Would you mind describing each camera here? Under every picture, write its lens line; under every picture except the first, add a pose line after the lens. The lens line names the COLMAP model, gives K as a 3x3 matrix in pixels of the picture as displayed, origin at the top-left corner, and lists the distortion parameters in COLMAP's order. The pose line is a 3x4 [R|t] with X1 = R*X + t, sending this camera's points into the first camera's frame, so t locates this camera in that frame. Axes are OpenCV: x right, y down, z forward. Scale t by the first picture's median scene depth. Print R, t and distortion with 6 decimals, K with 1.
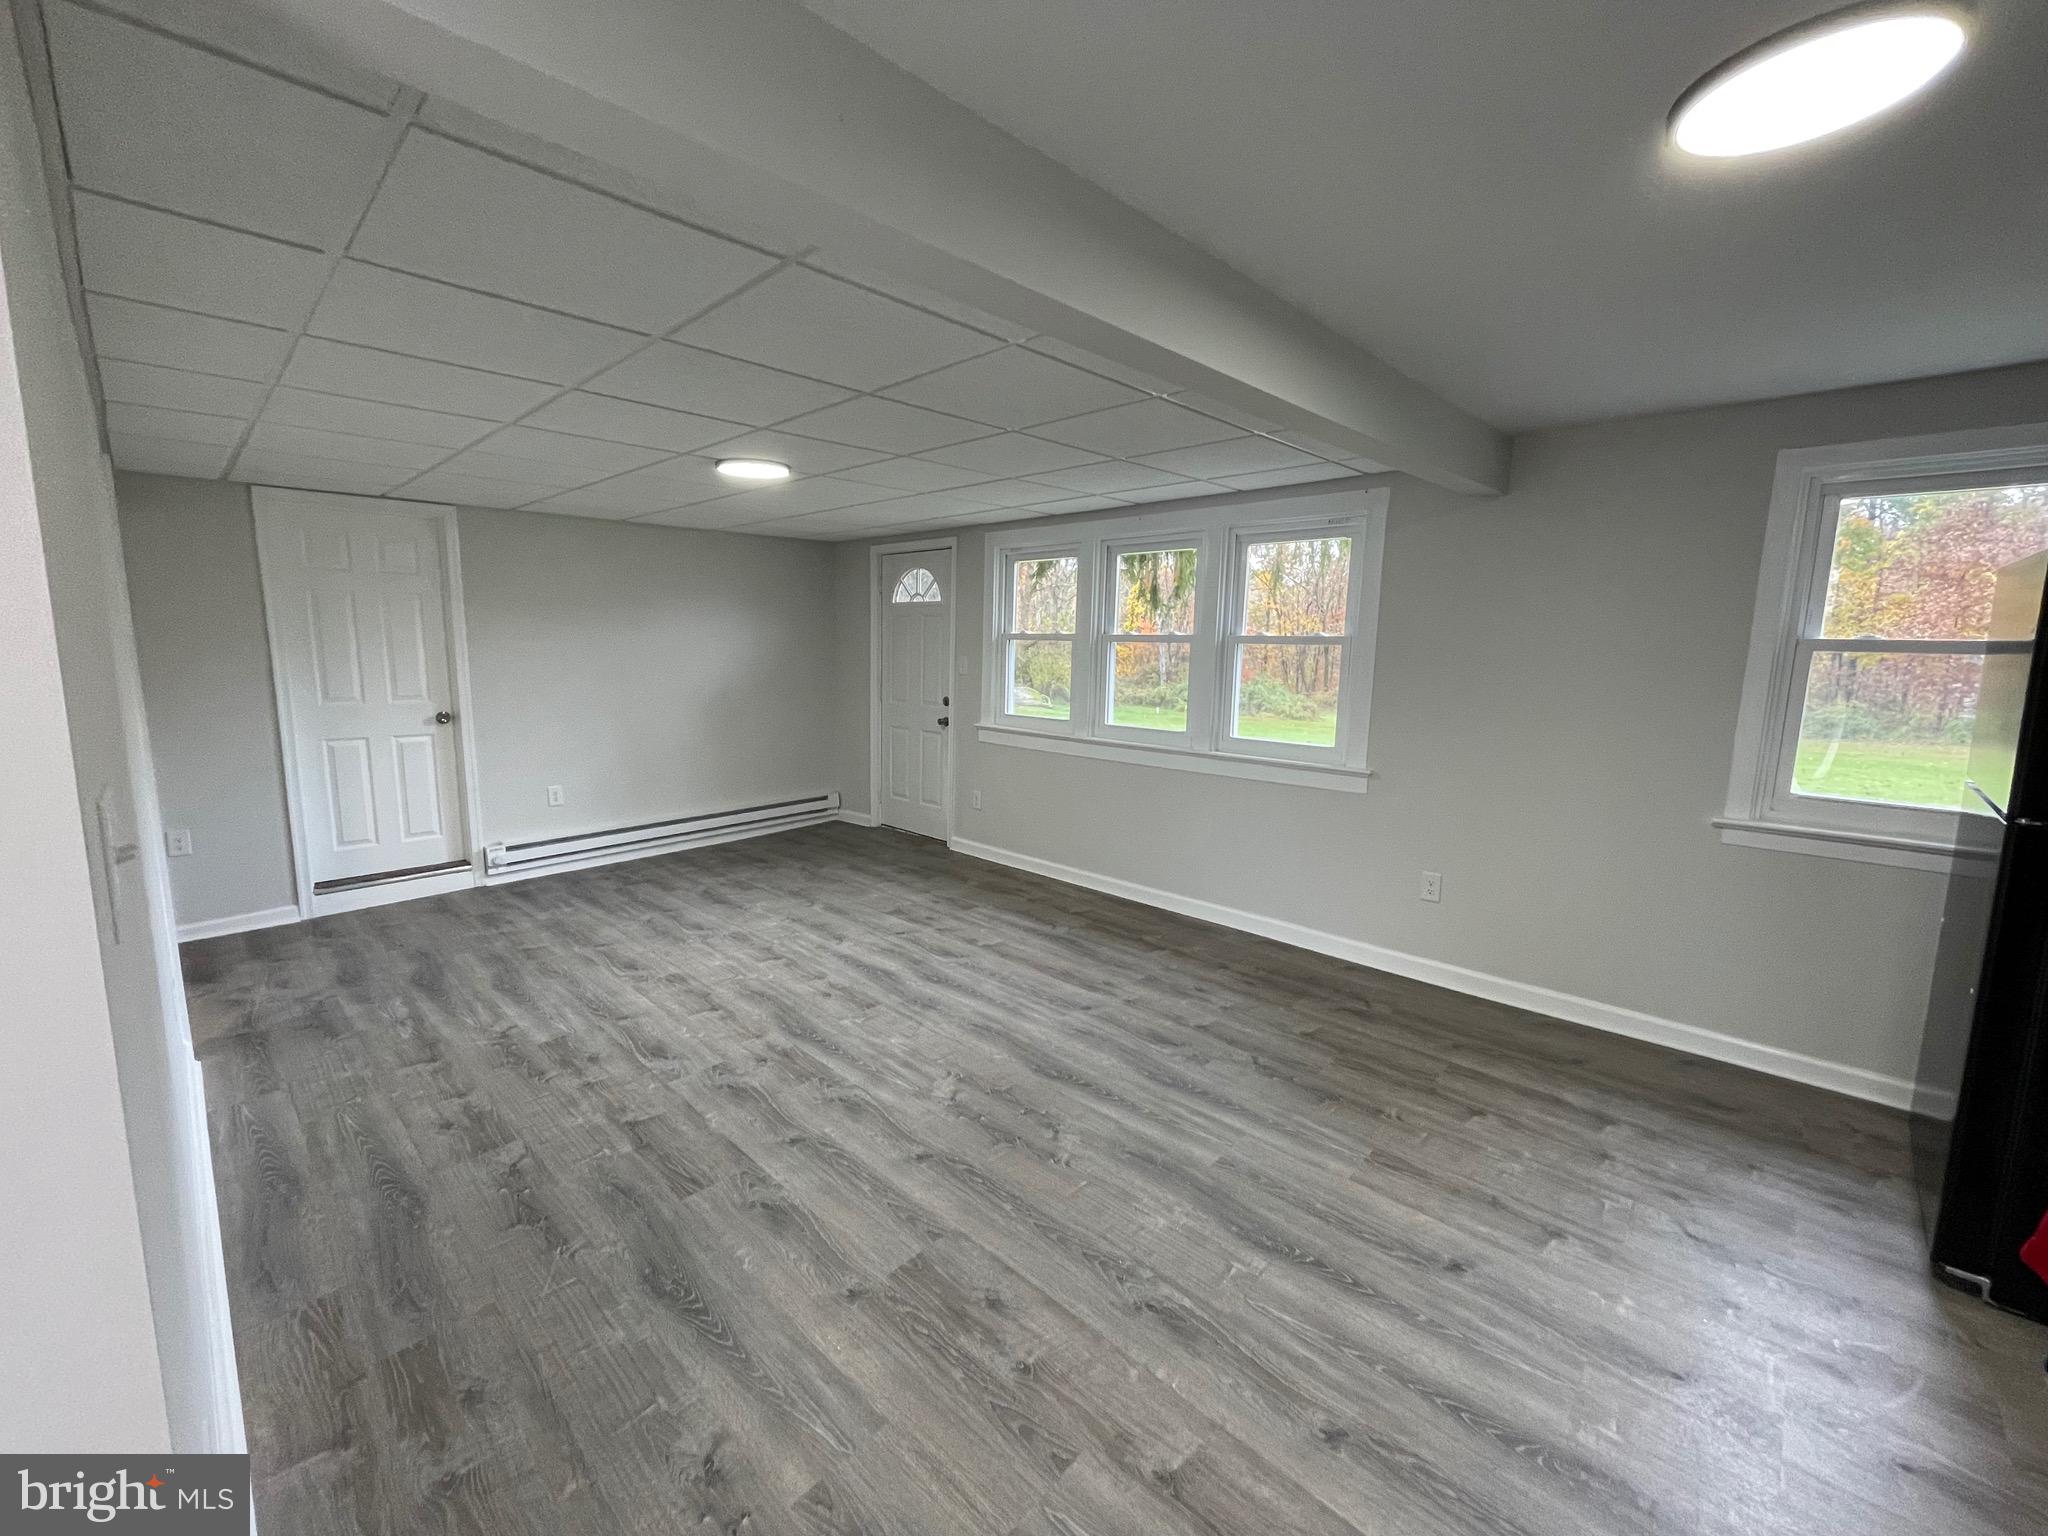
lens RADIAL K [[816.7, 0, 1026.3], [0, 816.7, 761.6], [0, 0, 1]] dist [0.002251, 0.000170]
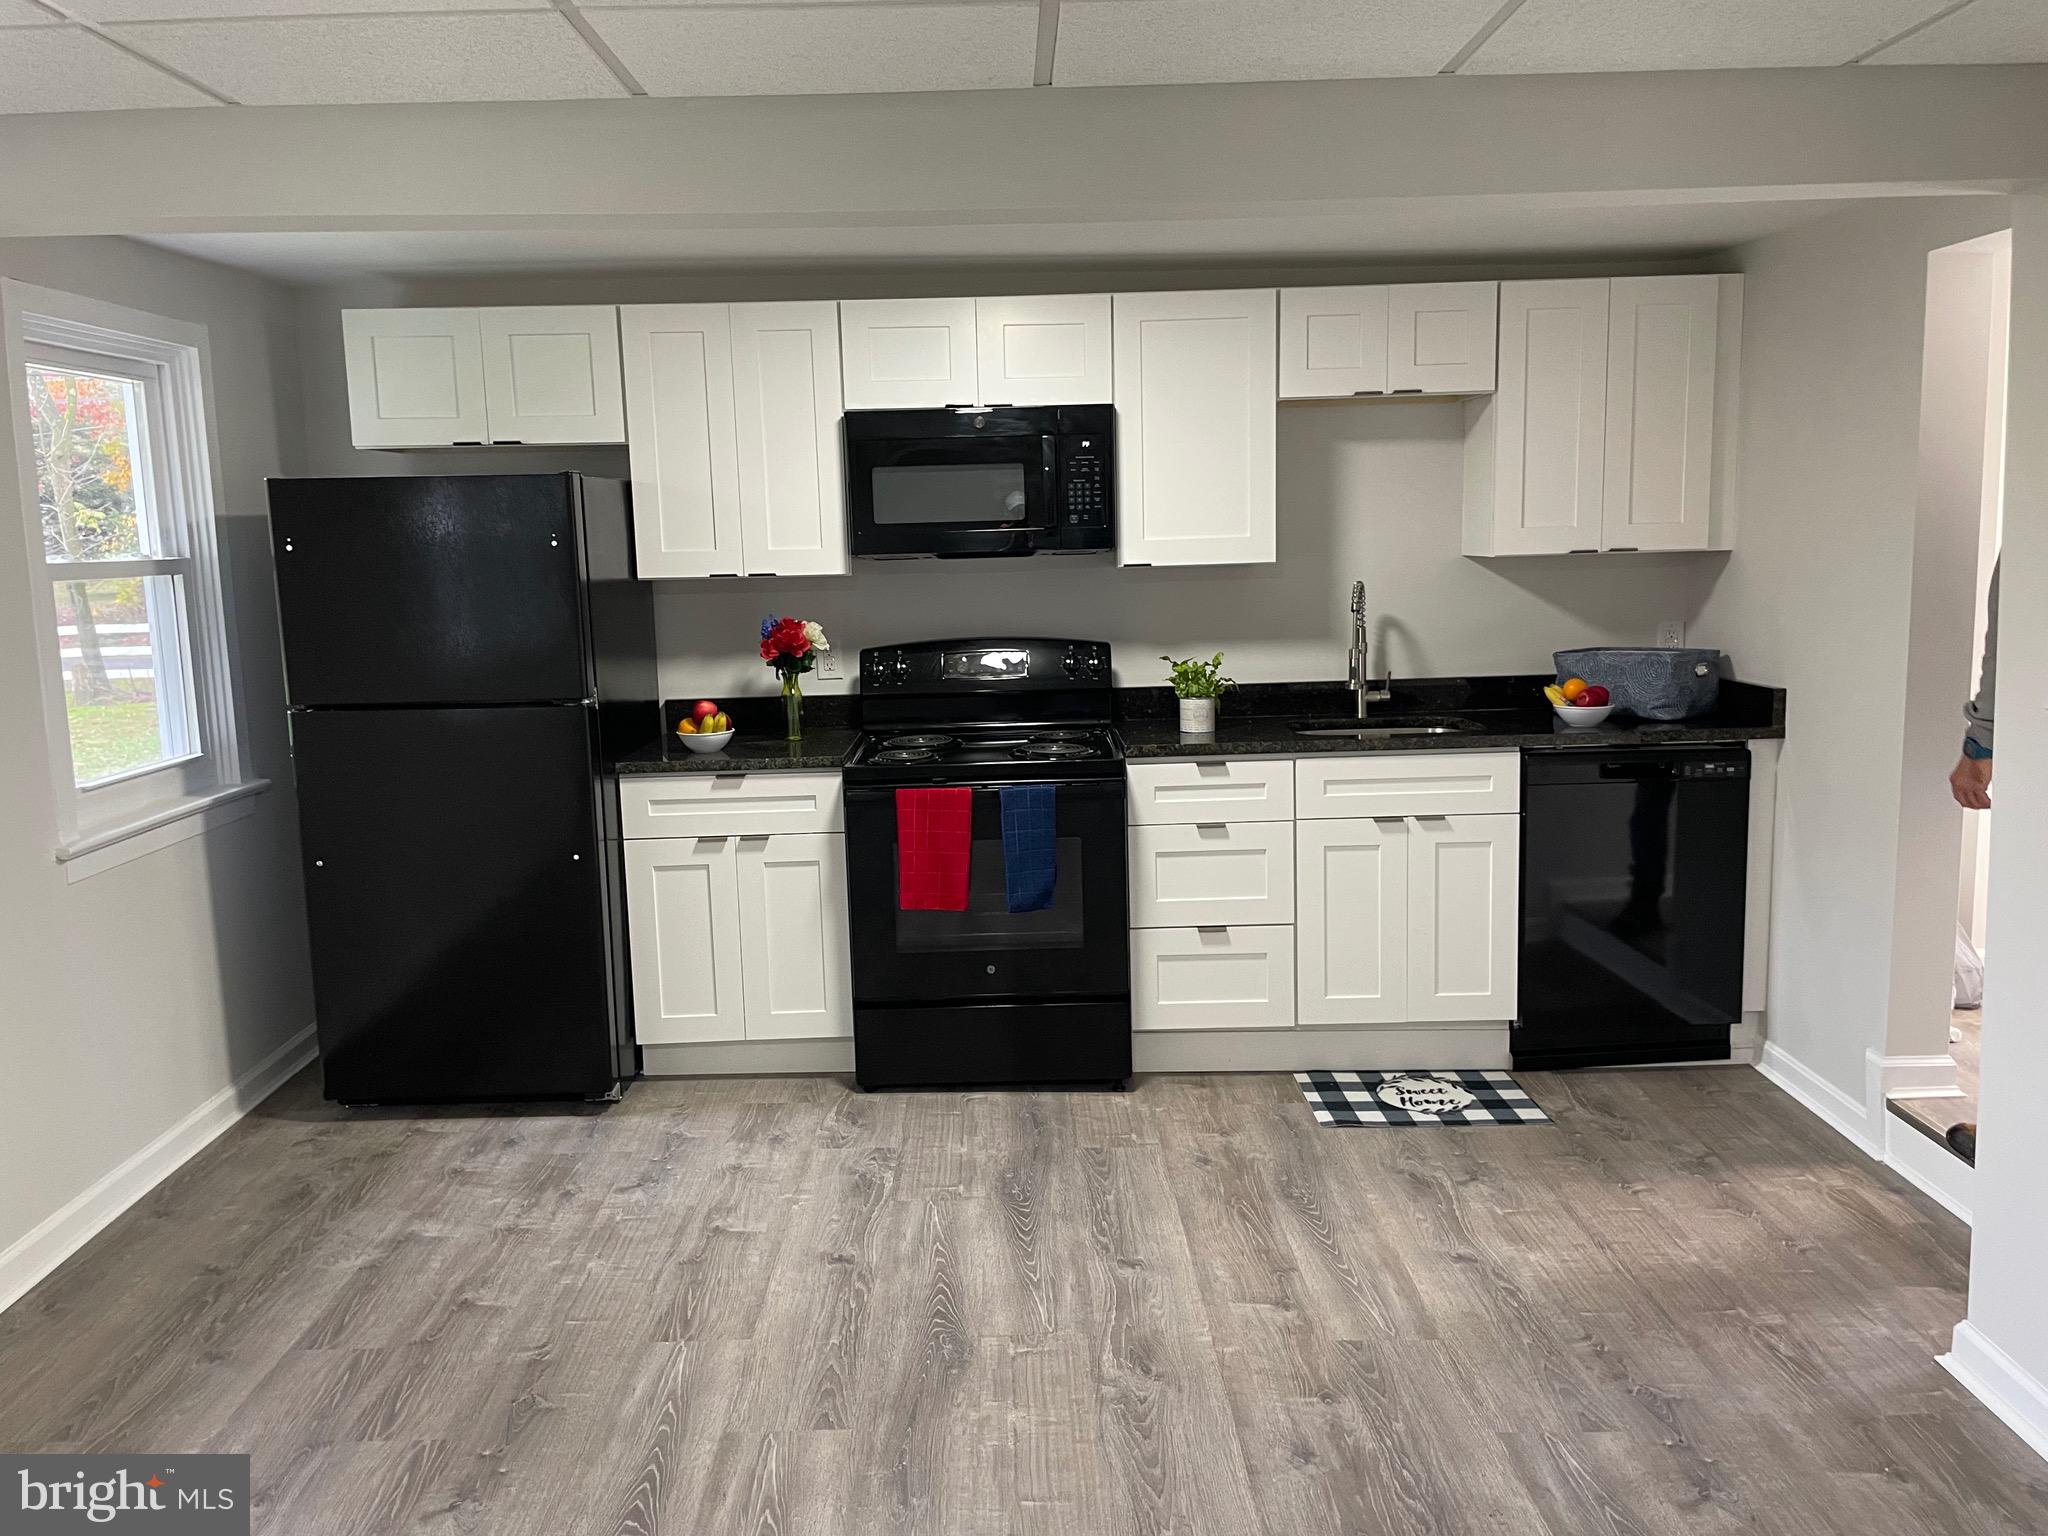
lens RADIAL K [[1579.6, 0, 1021.5], [0, 1579.6, 759.6], [0, 0, 1]] dist [-0.000342, -0.002445]
pose [[-0.695664, -0.096721, 0.711827, -0.721497], [0.135592, 0.955404, 0.262331, -0.294500], [-0.705455, 0.279012, -0.651525, 1.721808]]
